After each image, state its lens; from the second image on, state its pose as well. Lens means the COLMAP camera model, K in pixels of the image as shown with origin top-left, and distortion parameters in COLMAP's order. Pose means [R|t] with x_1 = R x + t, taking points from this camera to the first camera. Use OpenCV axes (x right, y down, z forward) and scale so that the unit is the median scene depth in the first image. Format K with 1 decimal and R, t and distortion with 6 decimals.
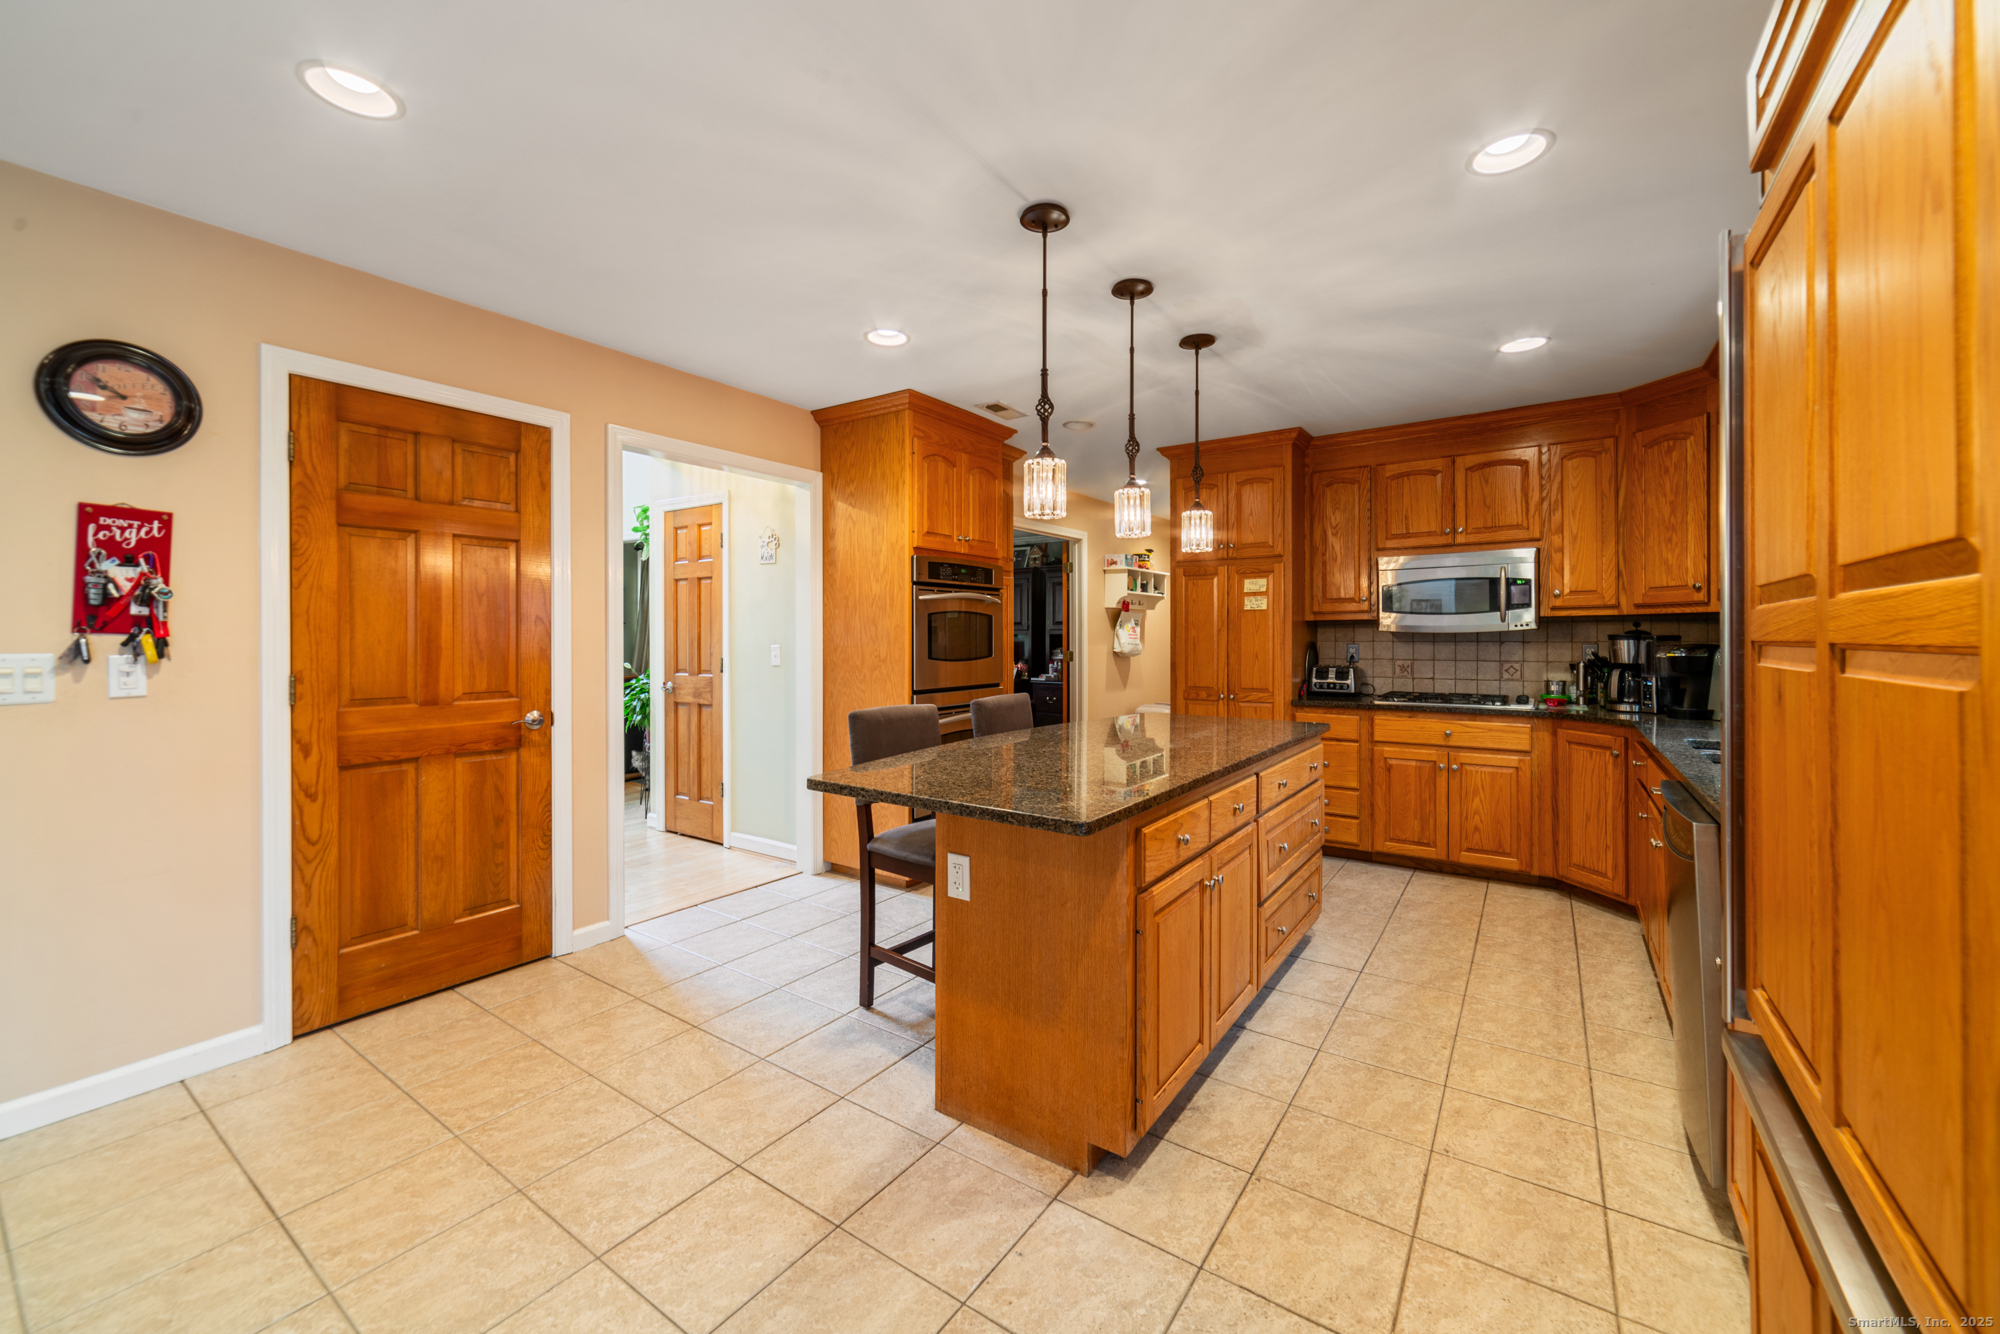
lens RADIAL K [[779.8, 0, 1002.0], [0, 779.8, 642.3], [0, 0, 1]] dist [-0.000049, 0.000136]
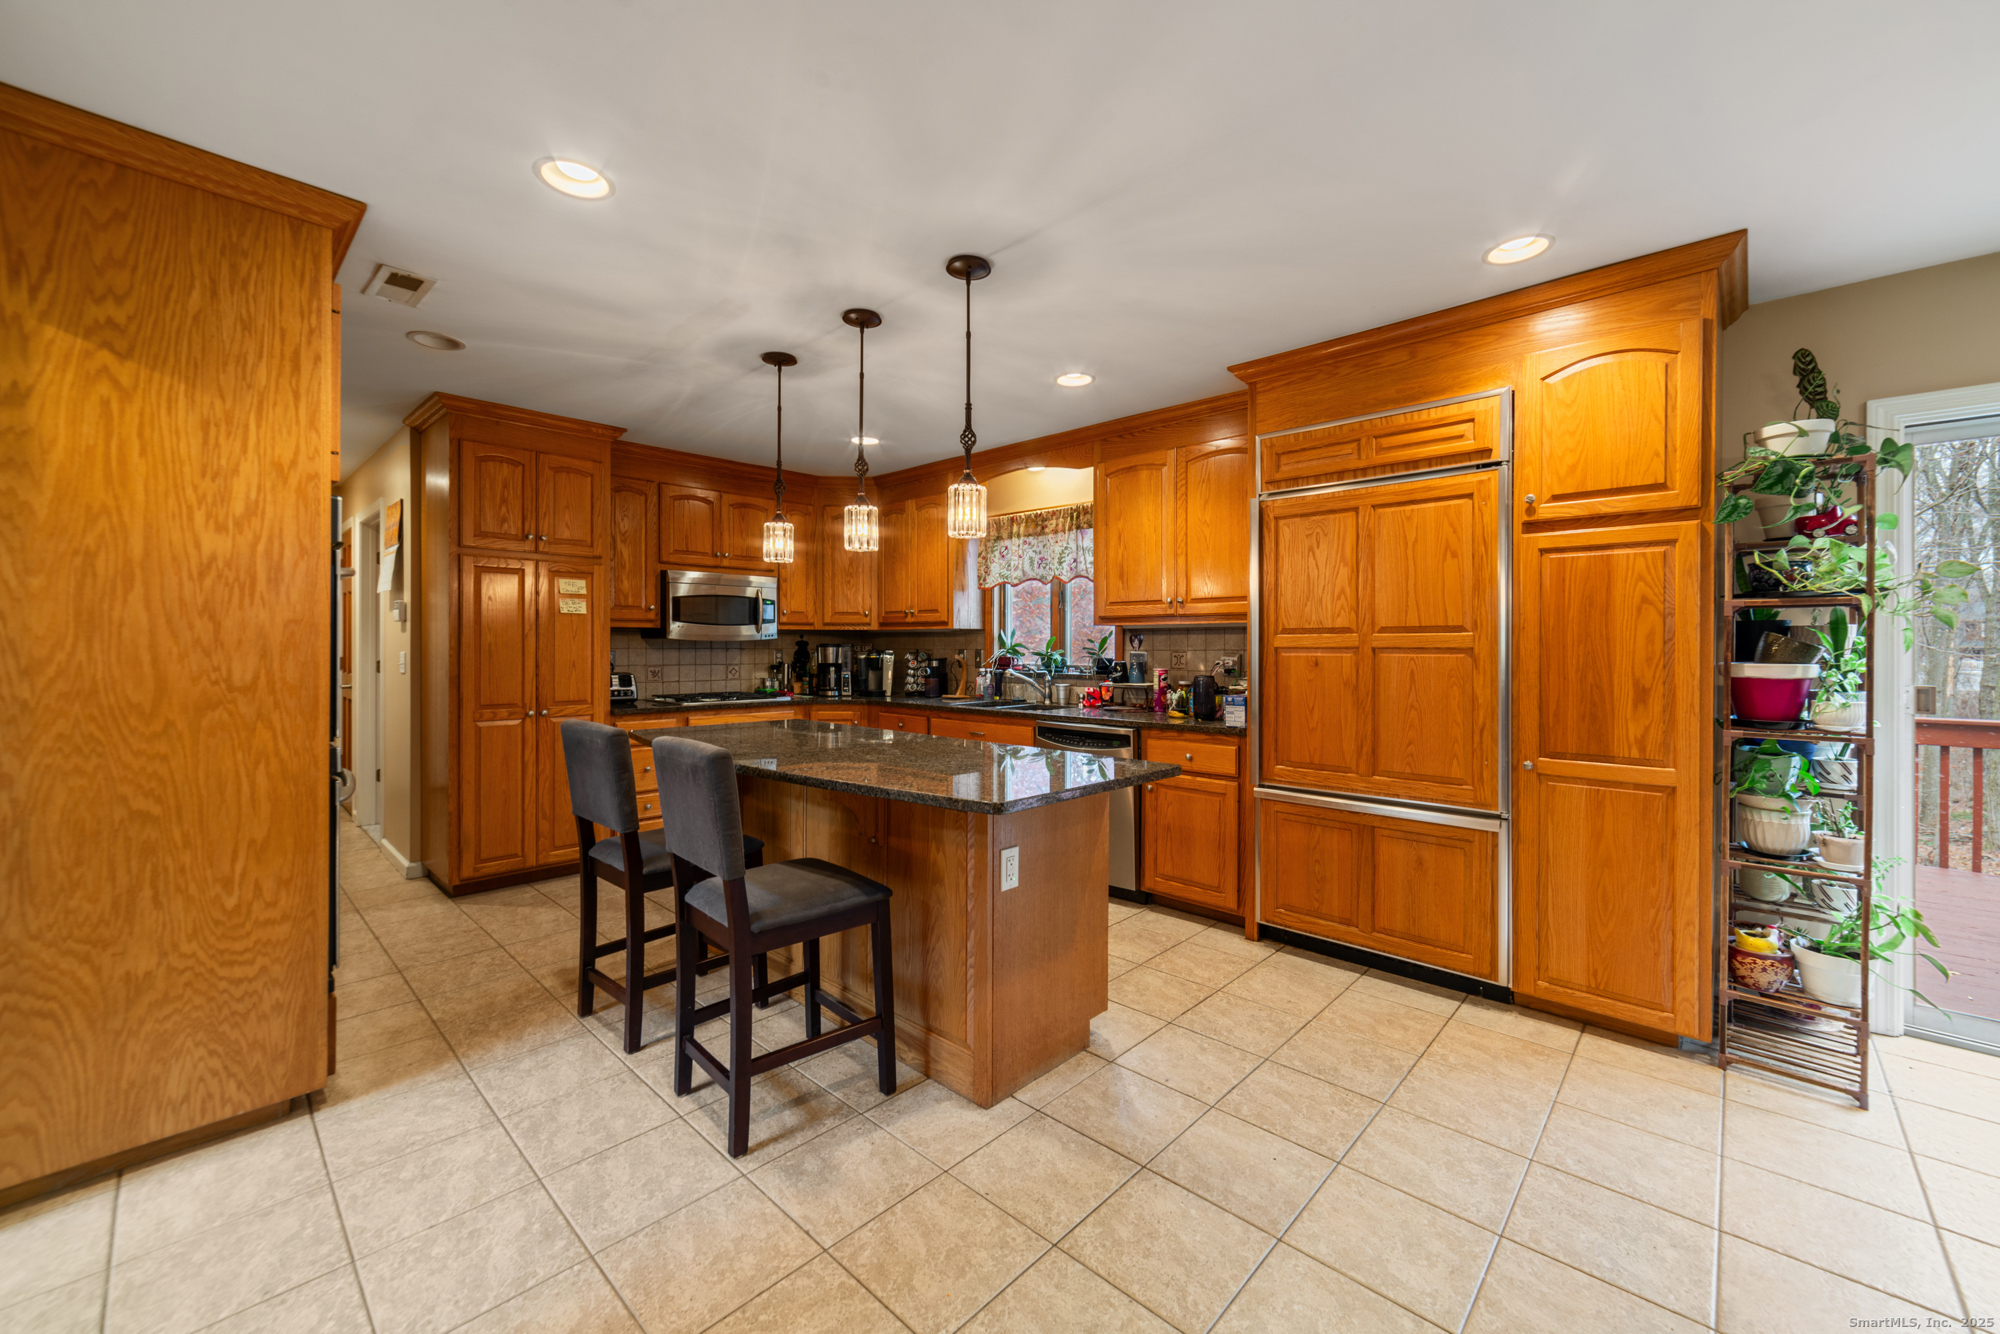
lens RADIAL K [[781.2, 0, 1000.1], [0, 781.2, 647.7], [0, 0, 1]] dist [-0.001762, -0.000165]
pose [[0.148802, -0.001829, 0.988865, -0.659857], [0.003687, 0.999992, 0.001295, -0.002466], [-0.988860, 0.003453, 0.148808, 0.502820]]
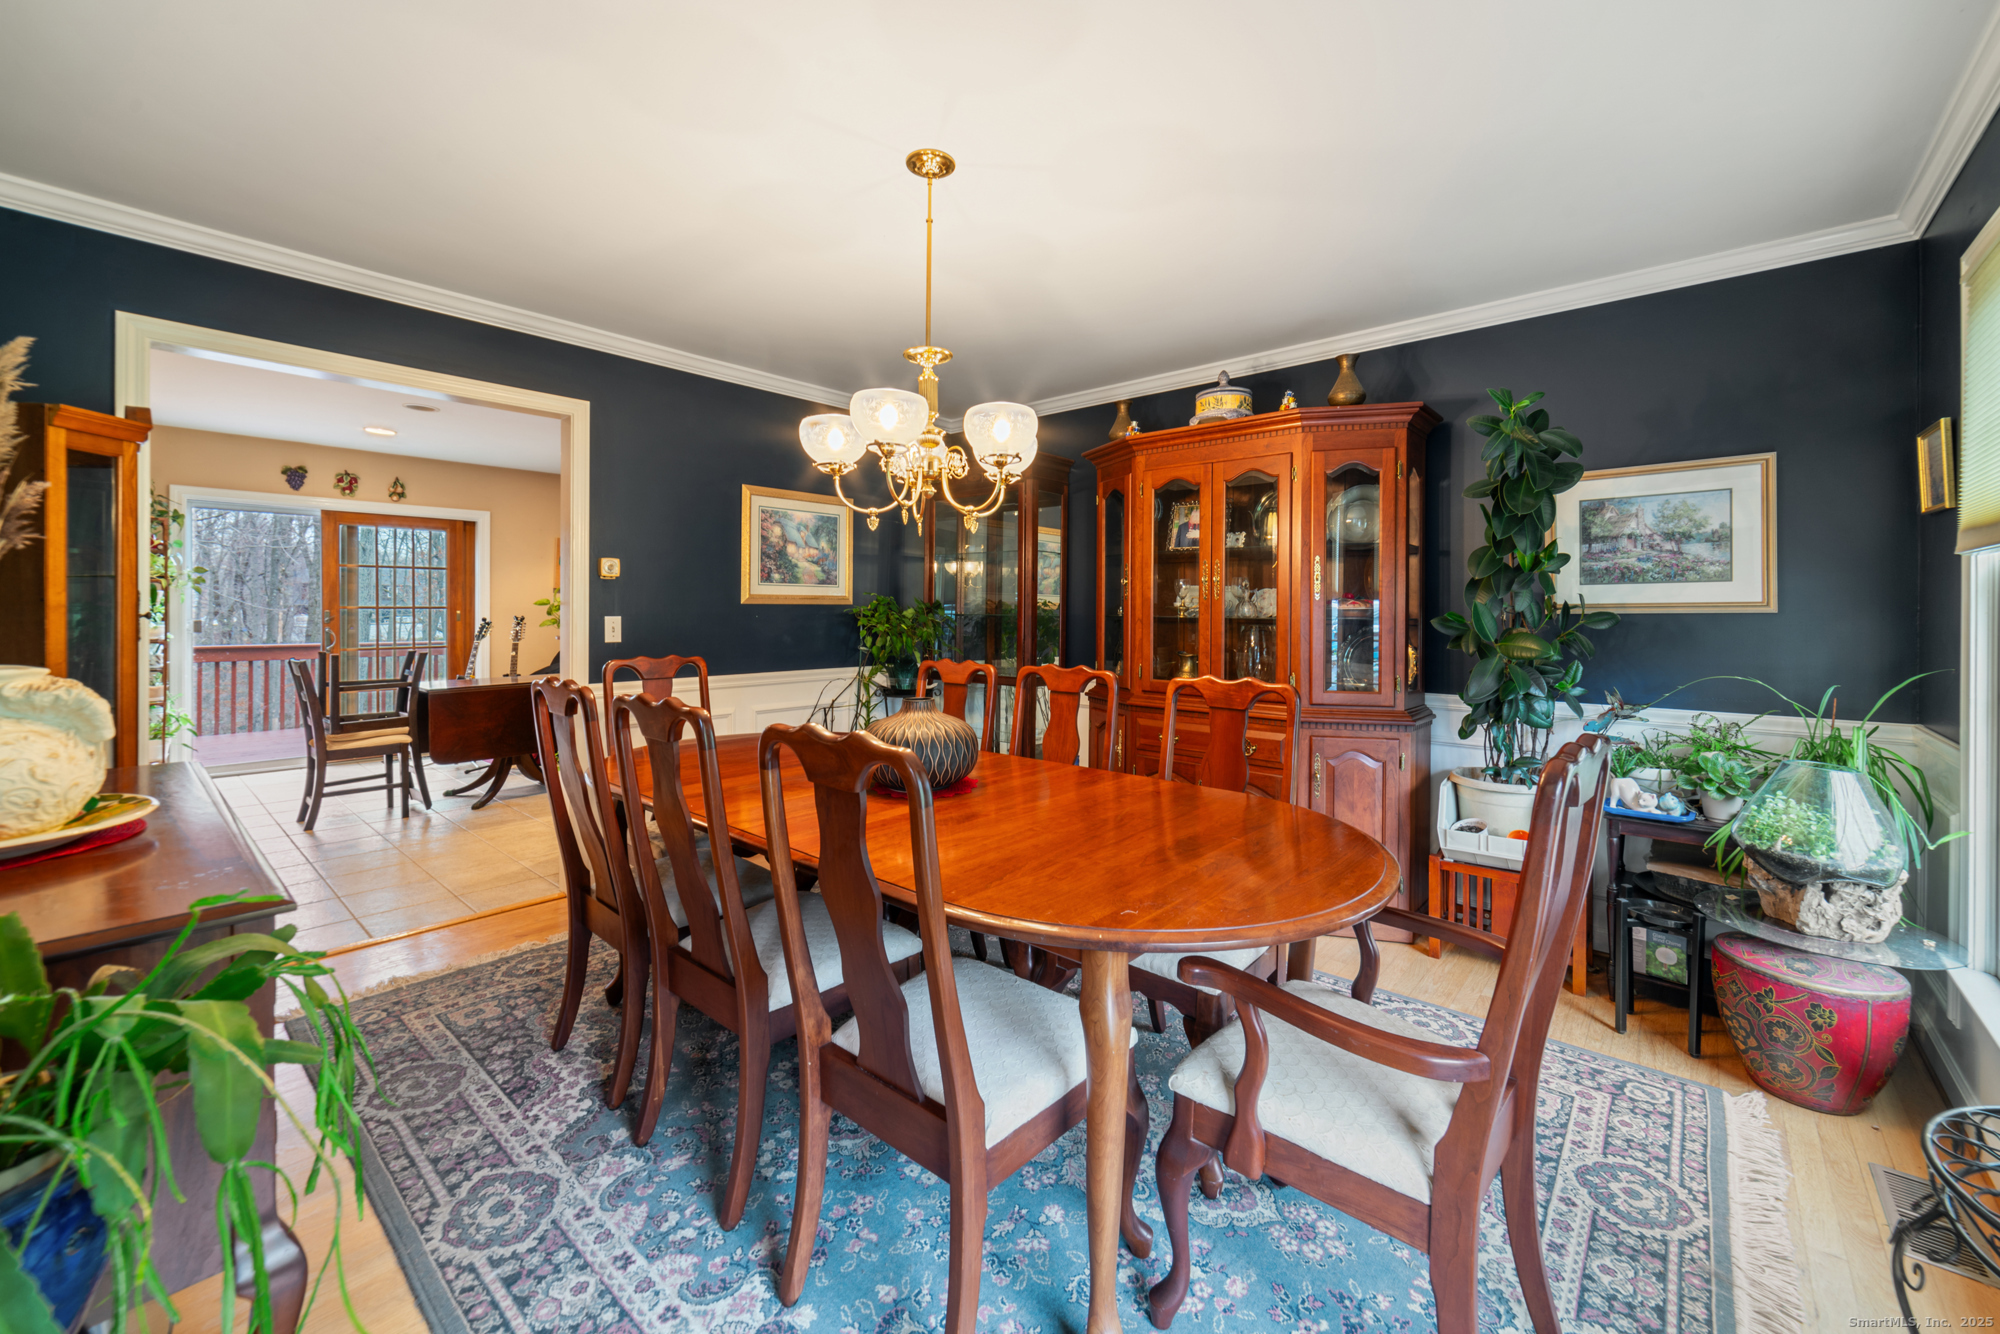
lens RADIAL K [[791.9, 0, 1002.2], [0, 791.9, 613.0], [0, 0, 1]] dist [0.009008, 0.000179]
pose [[-0.993927, -0.007215, 0.109802, -1.201521], [-0.006235, 0.999938, 0.009271, -0.002013], [-0.109862, 0.008530, -0.993910, 0.892669]]
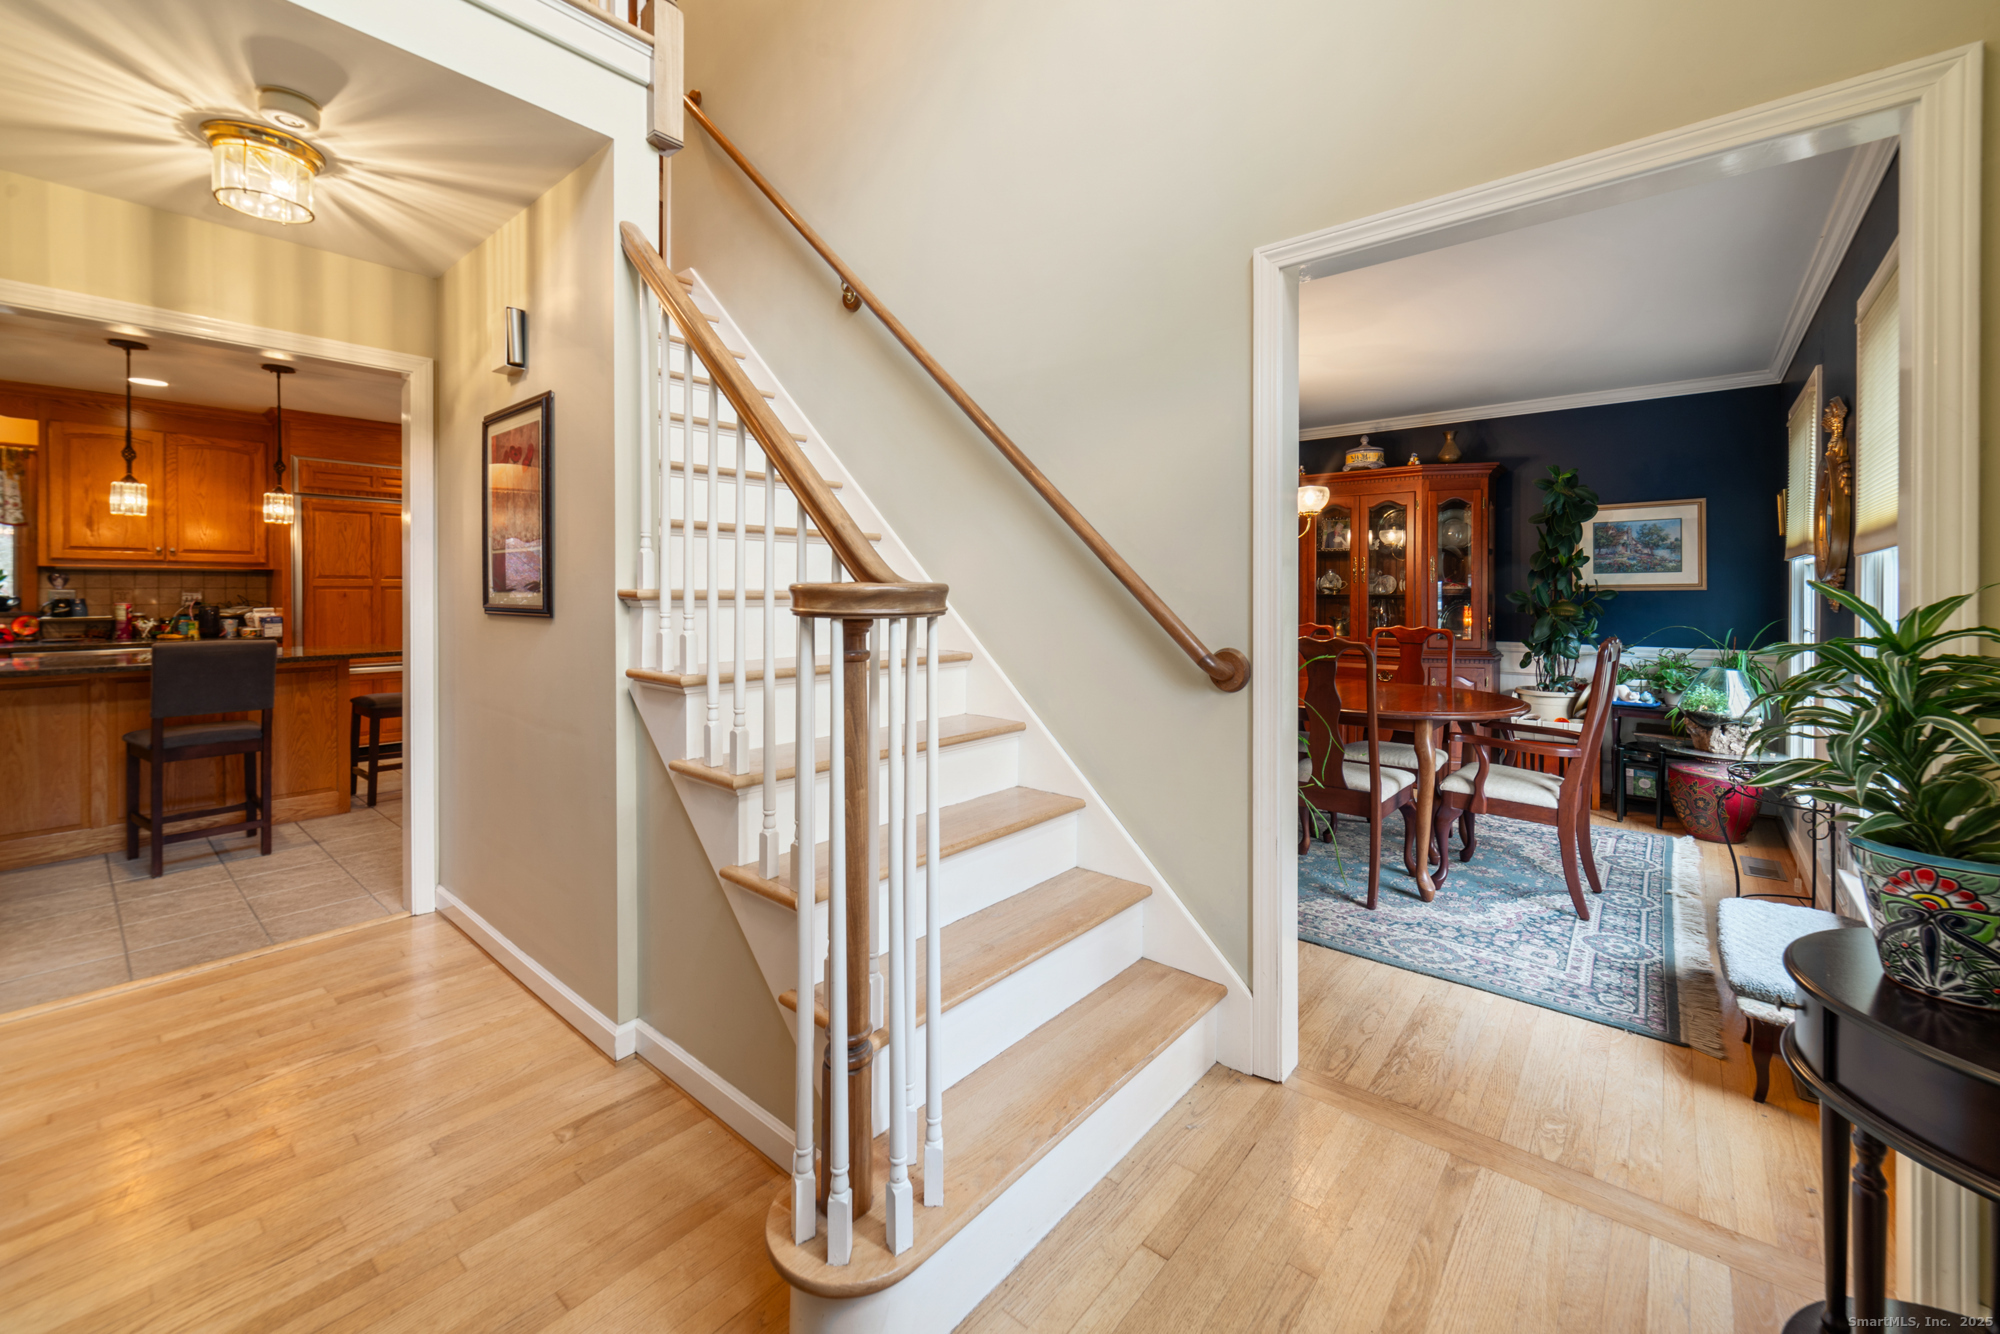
lens RADIAL K [[797.1, 0, 996.1], [0, 797.1, 592.7], [0, 0, 1]] dist [-0.000862, -0.000177]
pose [[-0.995087, -0.002936, 0.098965, -0.974147], [-0.001884, 0.999941, 0.010713, -0.005100], [-0.098991, 0.010474, -0.995033, 1.237120]]
